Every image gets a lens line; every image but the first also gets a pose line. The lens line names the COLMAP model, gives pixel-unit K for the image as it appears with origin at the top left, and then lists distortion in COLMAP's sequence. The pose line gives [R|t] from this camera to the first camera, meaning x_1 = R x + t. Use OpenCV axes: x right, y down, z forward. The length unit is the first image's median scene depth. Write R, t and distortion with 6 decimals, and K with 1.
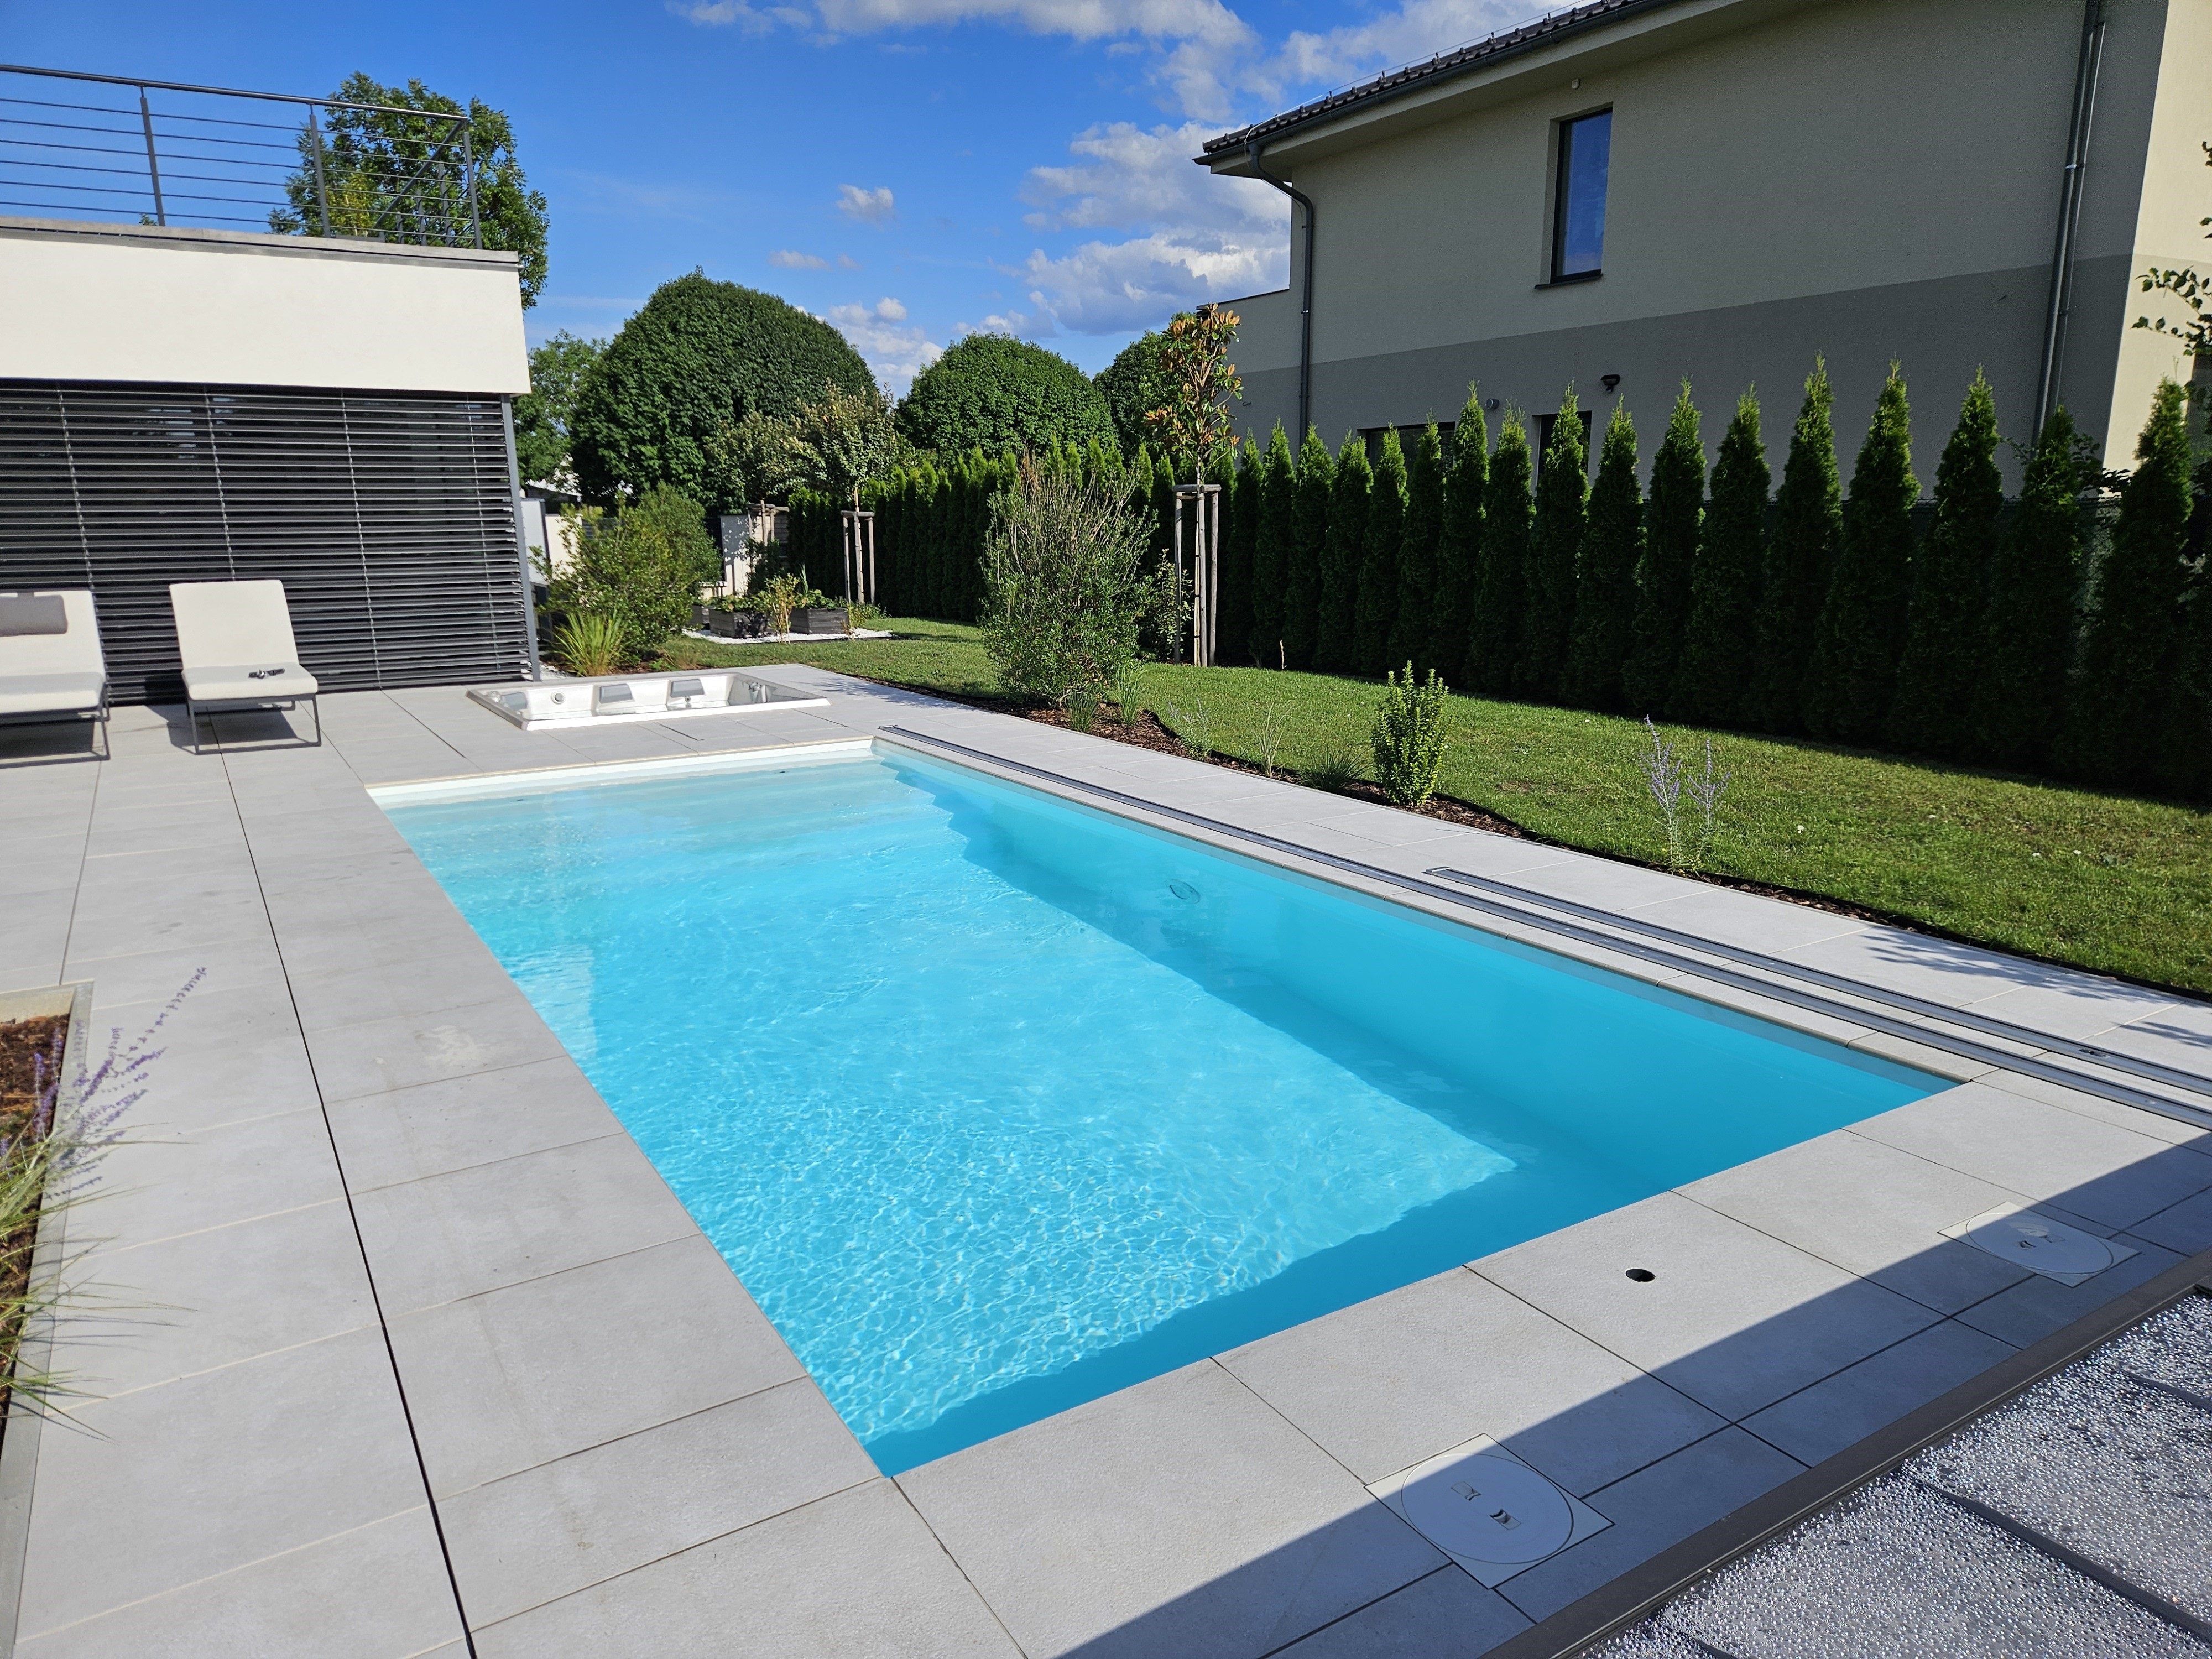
lens RADIAL K [[1501.7, 0, 1089.9], [0, 1501.7, 843.0], [0, 0, 1]] dist [0.091559, -0.071644]
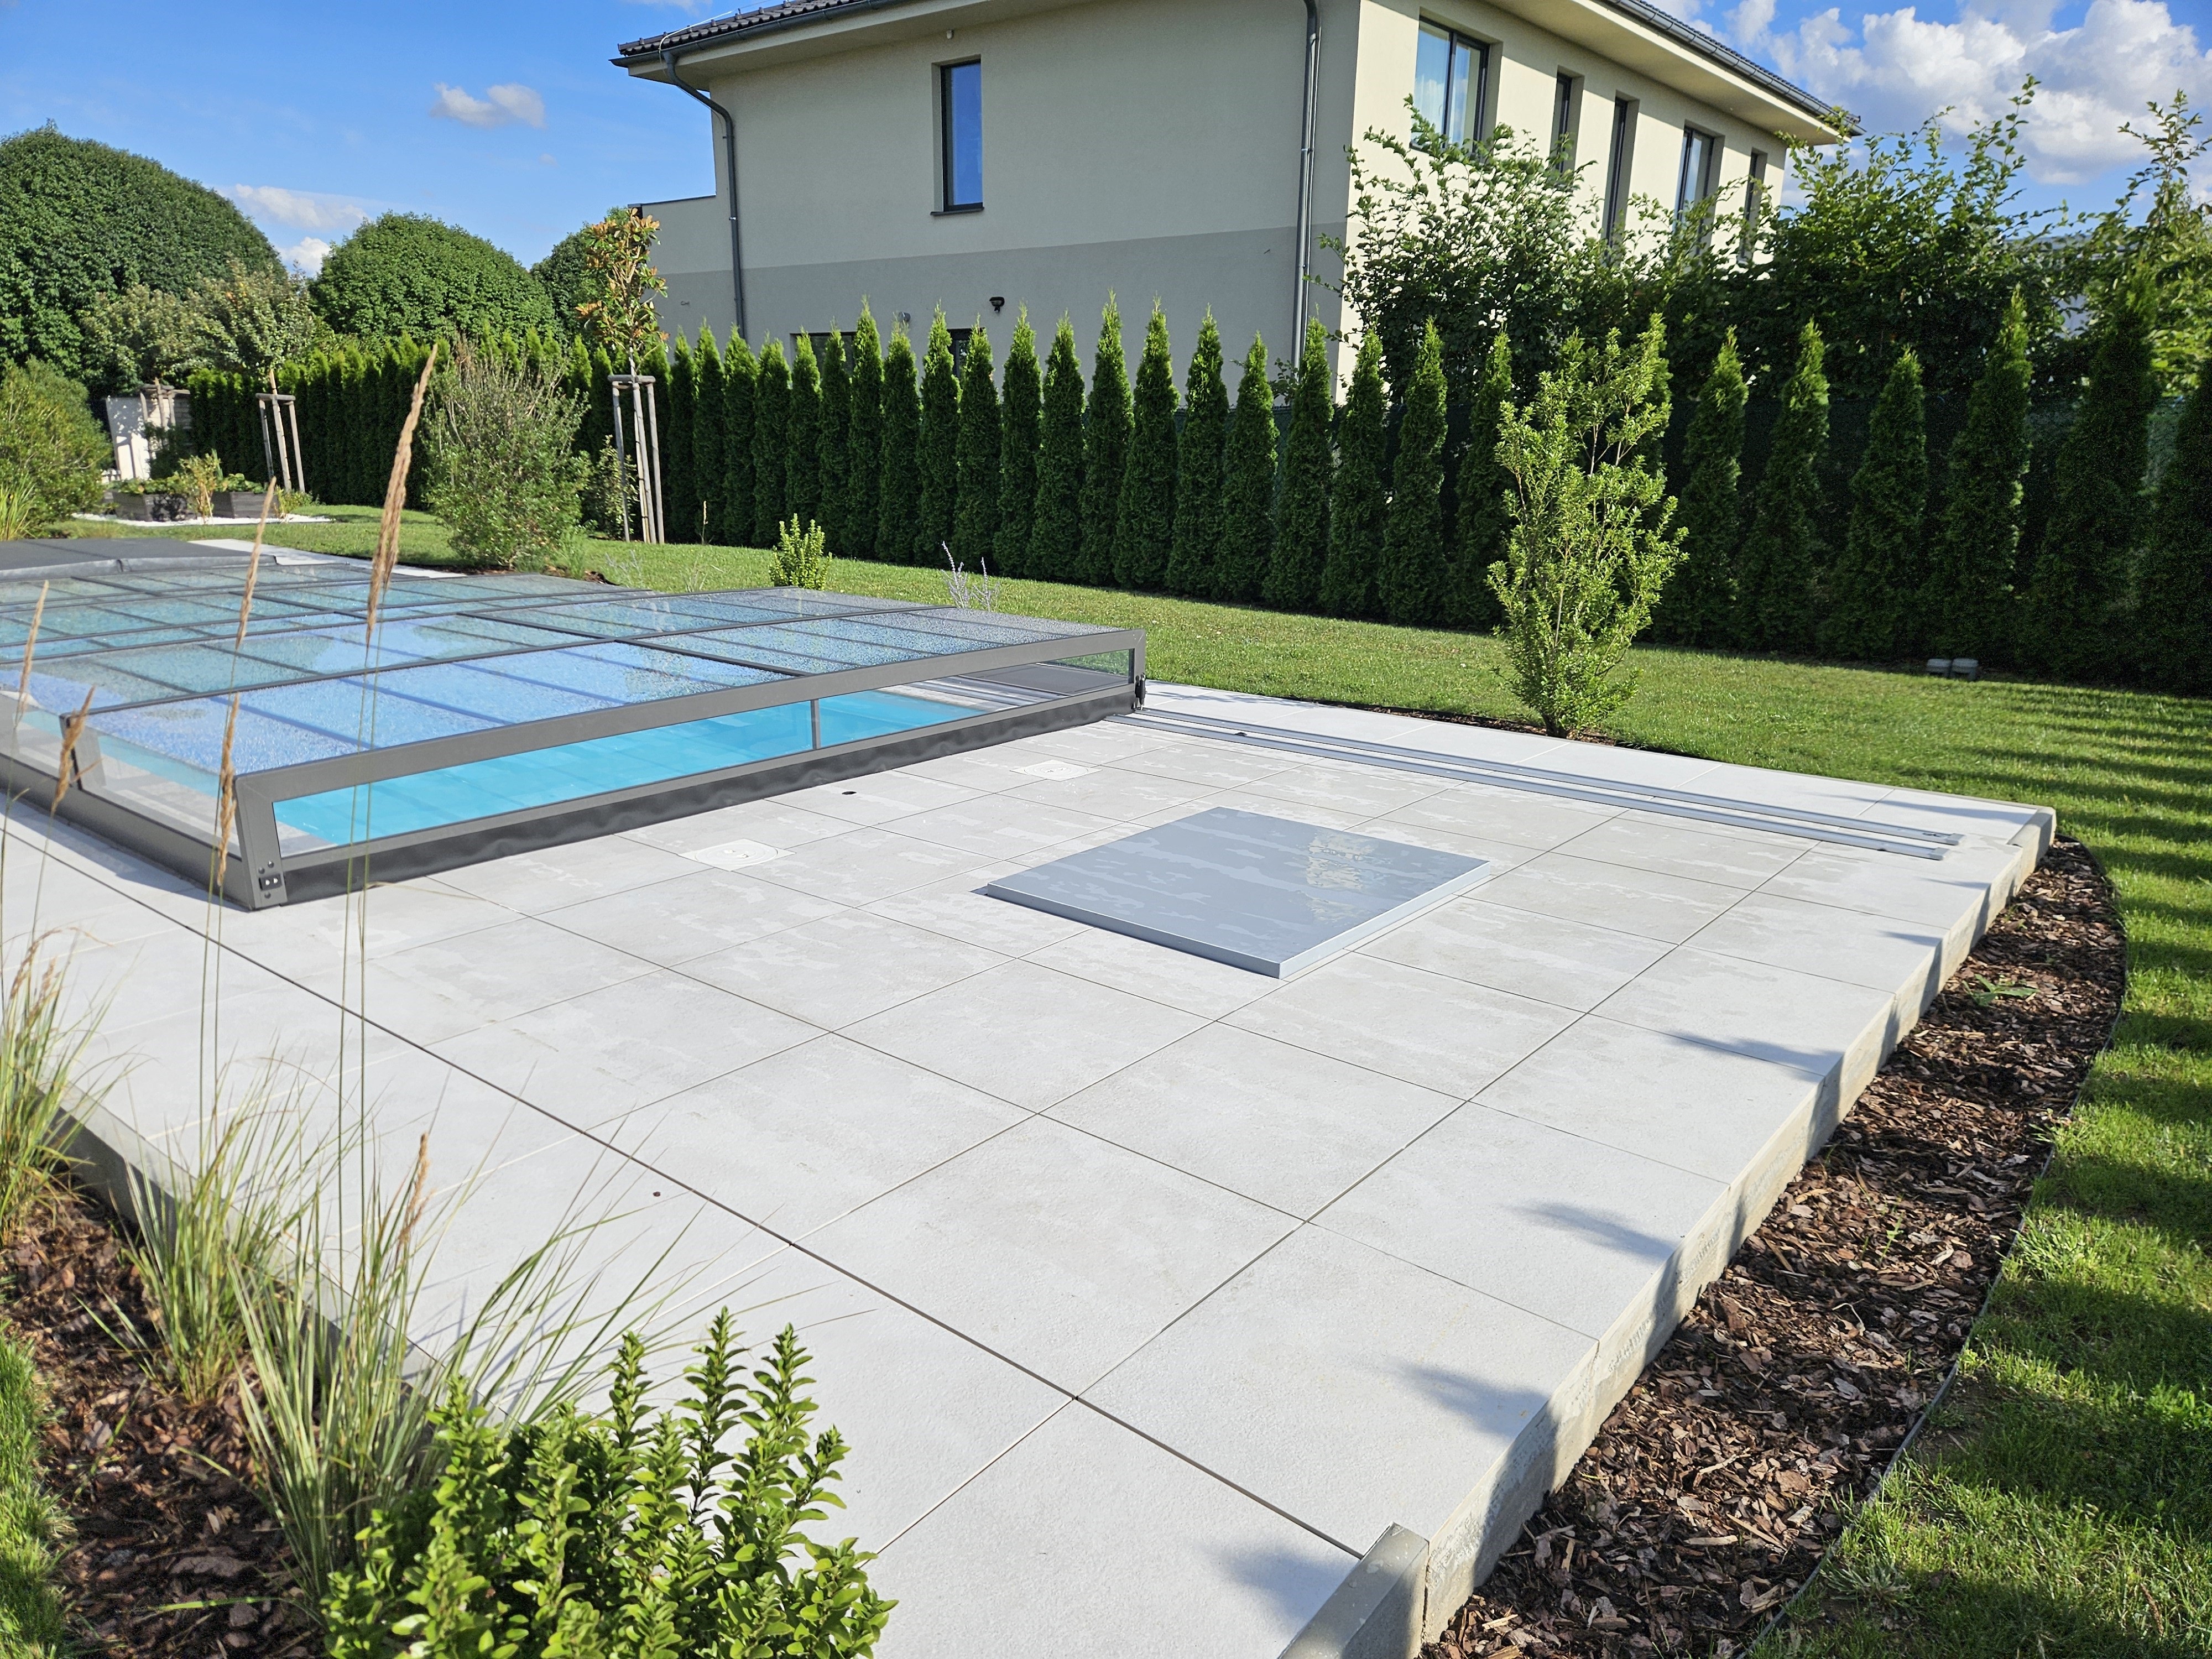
lens RADIAL K [[1501.7, 0, 1089.9], [0, 1501.7, 843.0], [0, 0, 1]] dist [0.091559, -0.071644]
pose [[0.945670, -0.070904, 0.317301, 0.008395], [0.053461, 0.996558, 0.063357, 0.039836], [-0.320701, -0.042952, 0.946206, -0.137995]]
